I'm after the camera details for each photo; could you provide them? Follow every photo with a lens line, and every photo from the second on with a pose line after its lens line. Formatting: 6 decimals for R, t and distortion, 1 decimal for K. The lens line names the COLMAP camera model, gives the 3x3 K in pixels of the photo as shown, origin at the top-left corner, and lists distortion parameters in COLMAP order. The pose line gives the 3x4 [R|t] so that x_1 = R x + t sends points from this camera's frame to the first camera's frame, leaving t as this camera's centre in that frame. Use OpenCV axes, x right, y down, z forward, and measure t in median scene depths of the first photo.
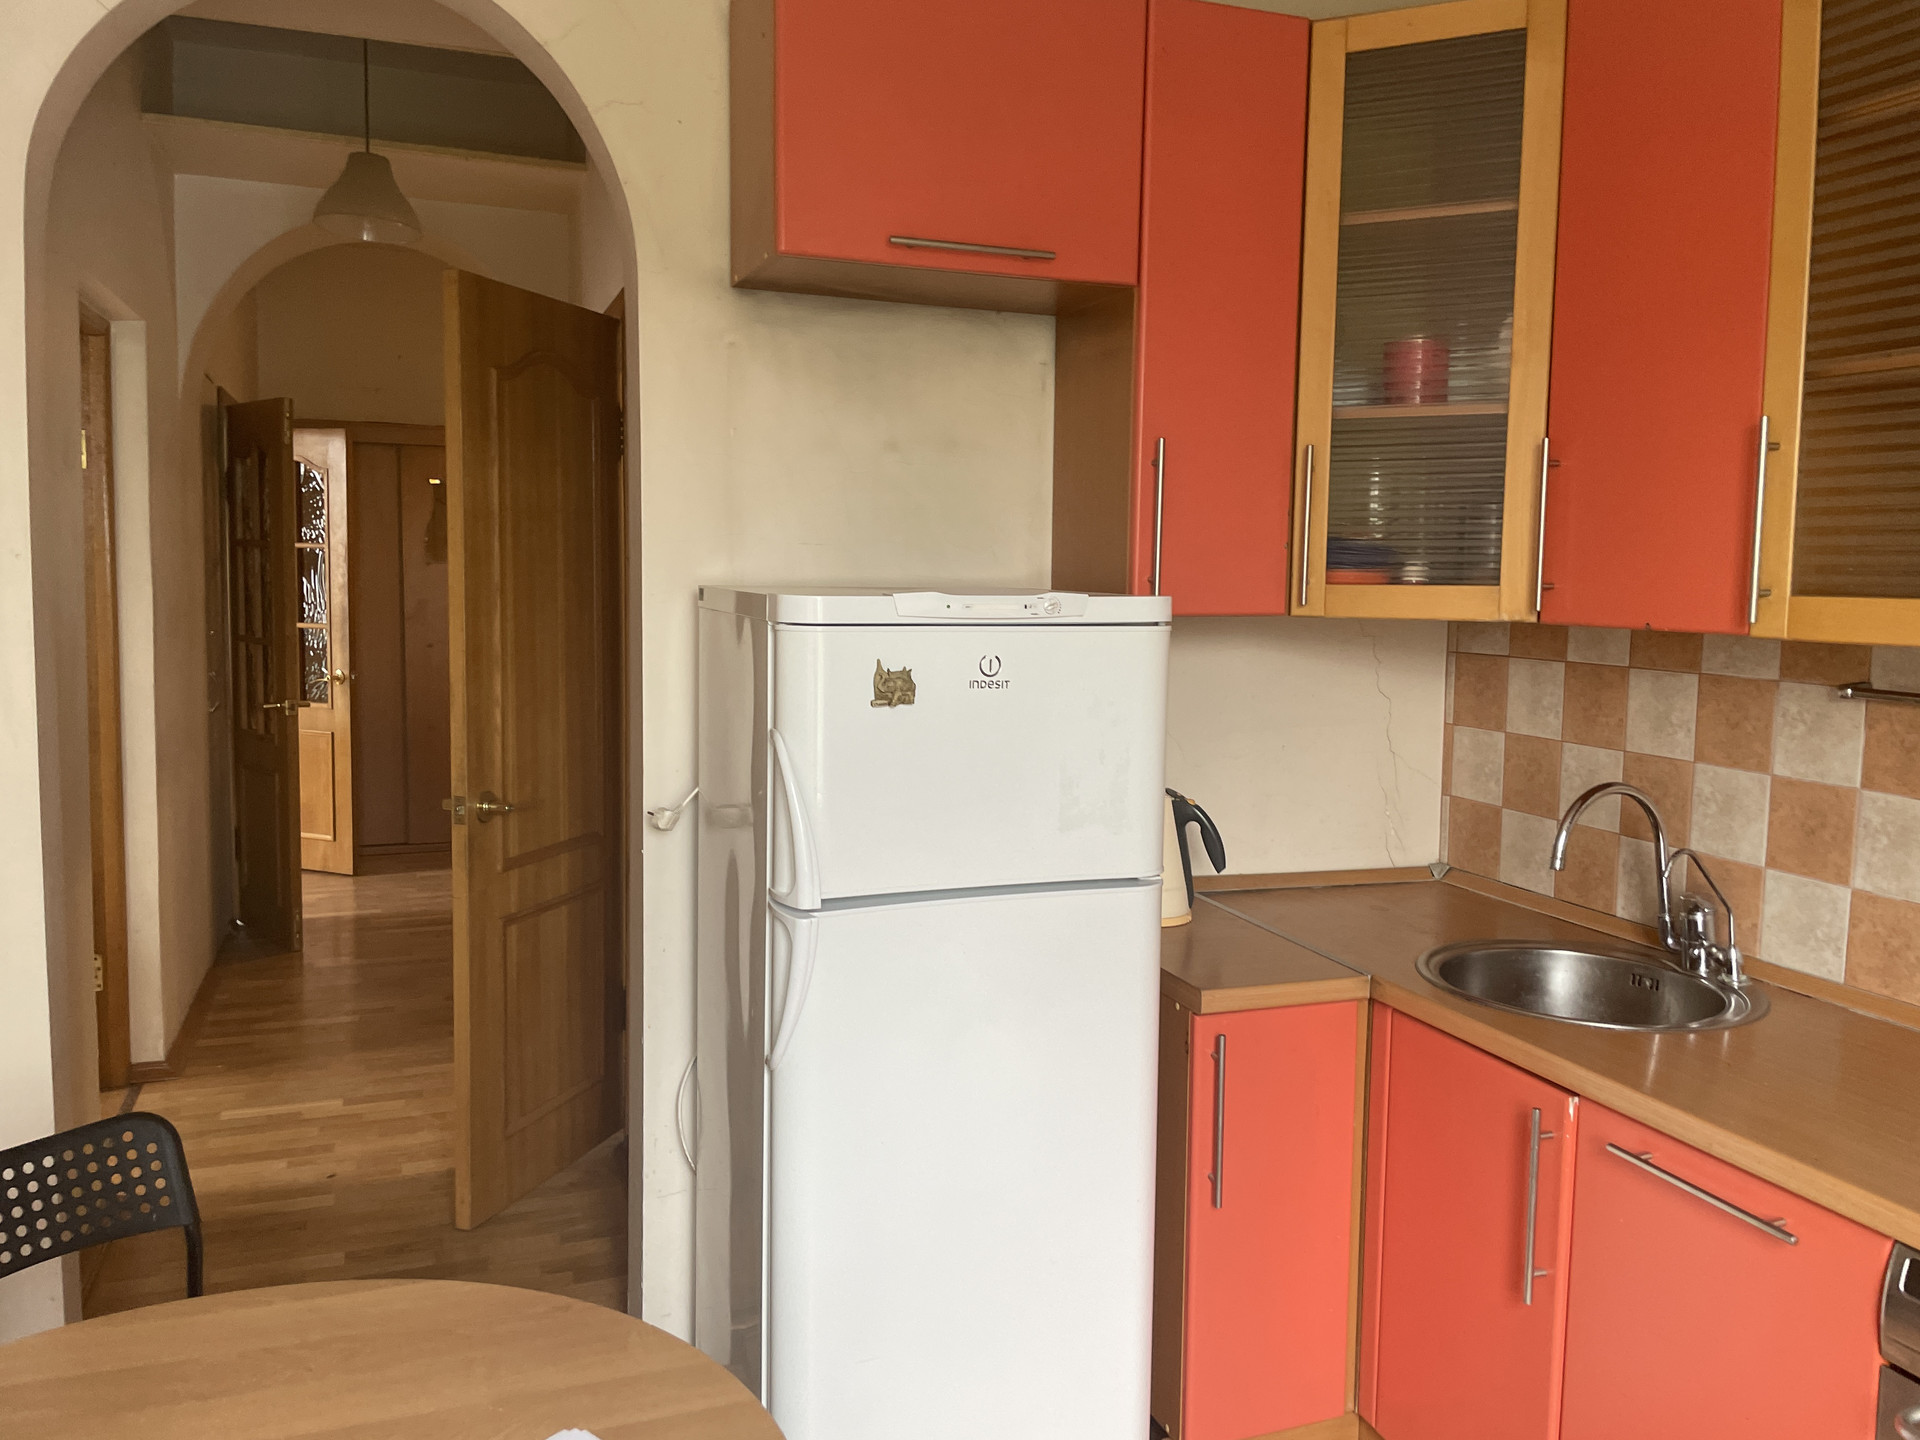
lens RADIAL K [[1455.9, 0, 968.8], [0, 1455.9, 695.2], [0, 0, 1]] dist [0.076503, -0.100342]
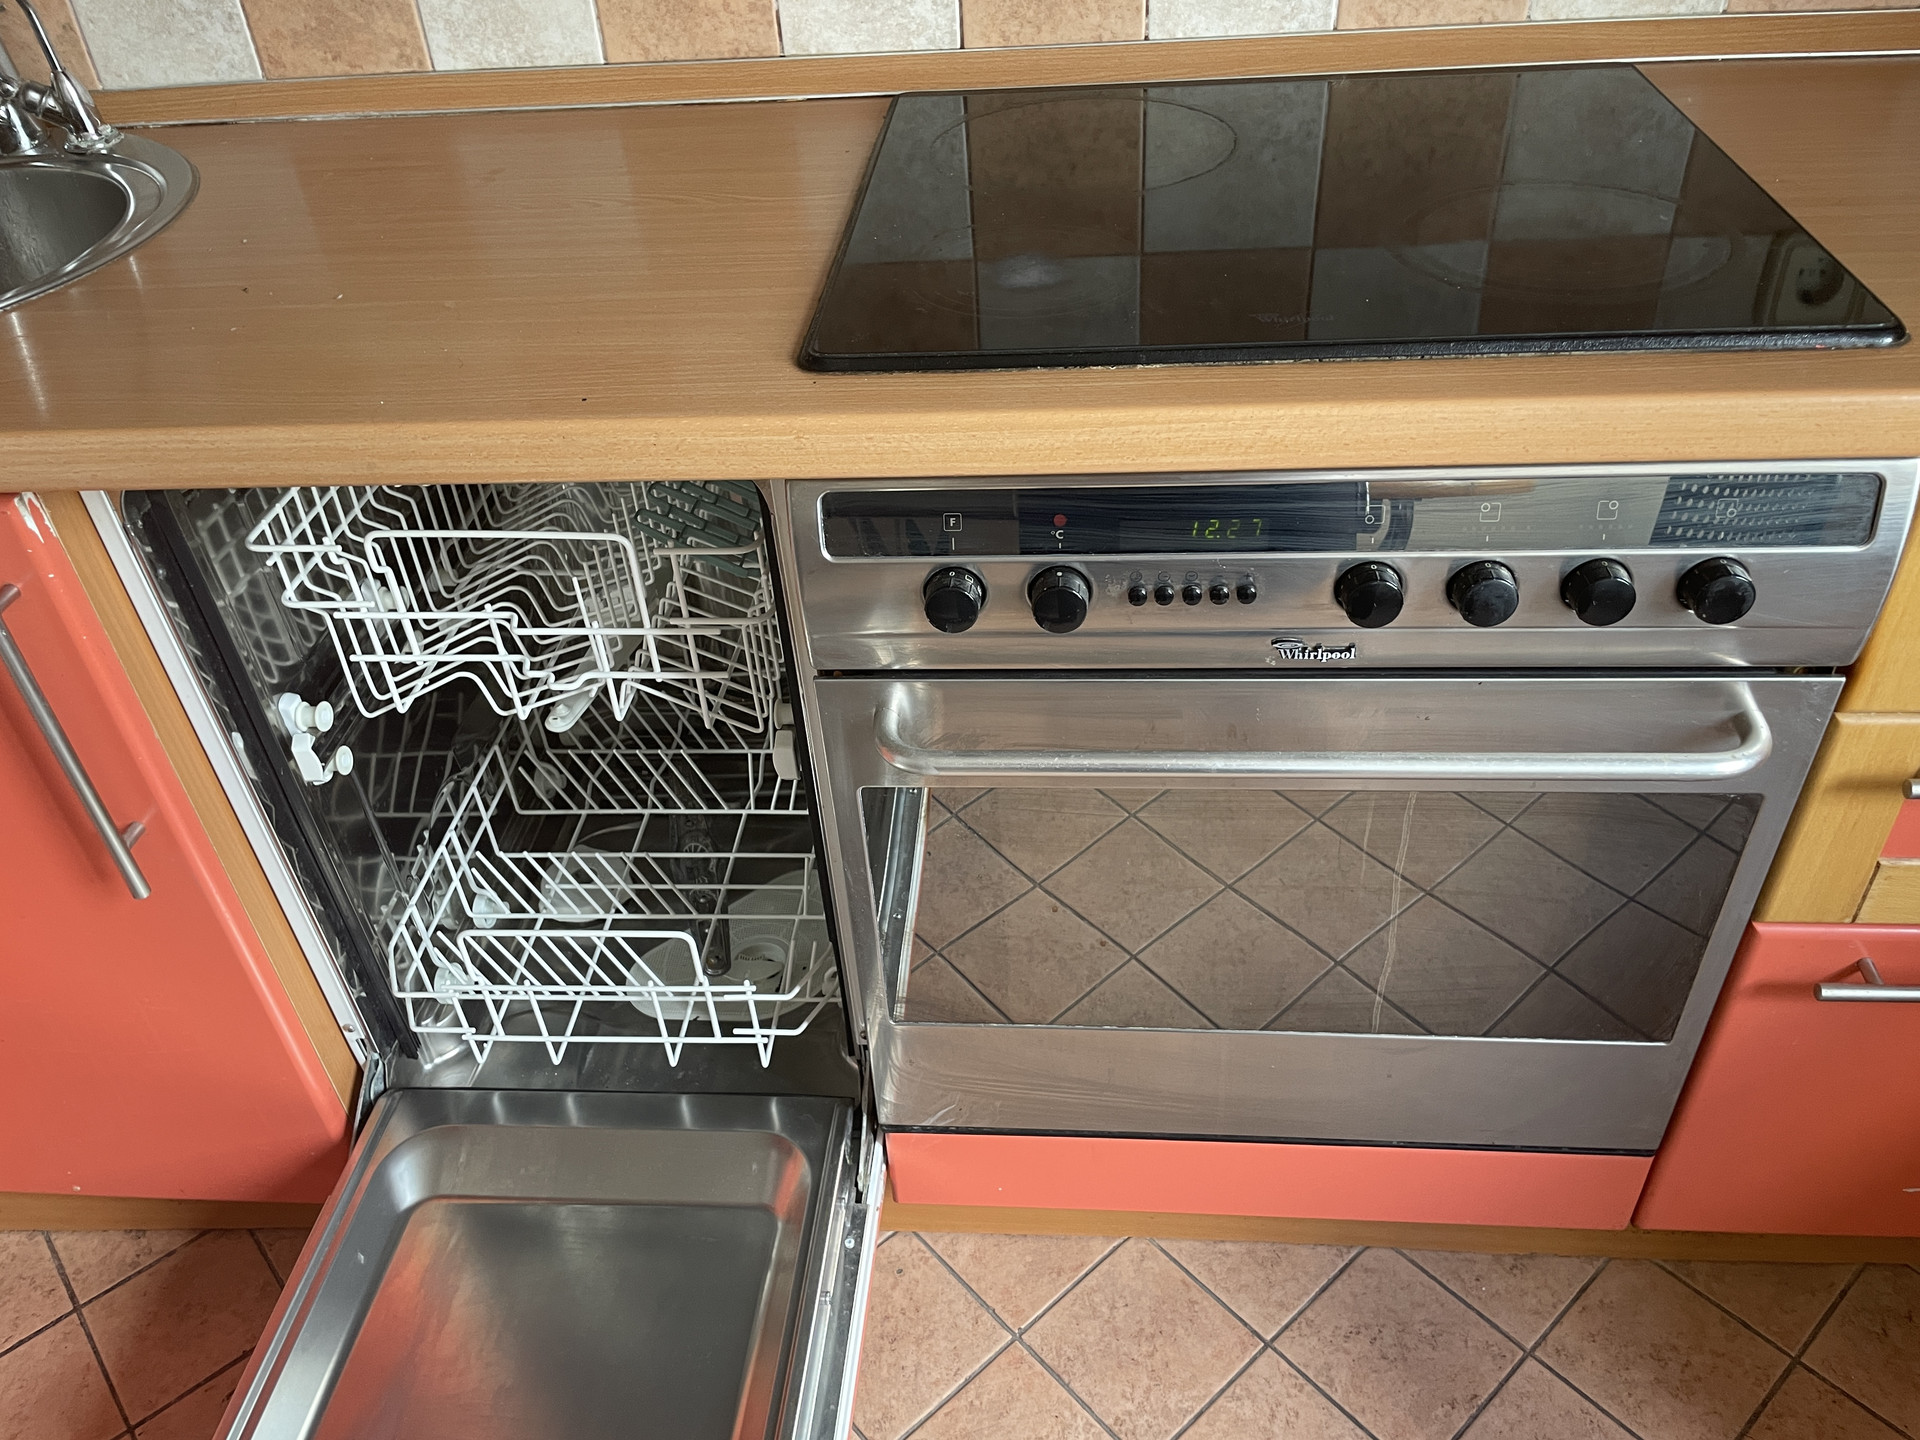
lens RADIAL K [[1455.9, 0, 954.1], [0, 1455.9, 724.3], [0, 0, 1]] dist [0.076503, -0.100342]
pose [[0.413760, -0.595408, 0.688689, 0.149825], [0.147569, 0.790339, 0.594632, 0.085095], [-0.898346, -0.144406, 0.414875, 0.451231]]
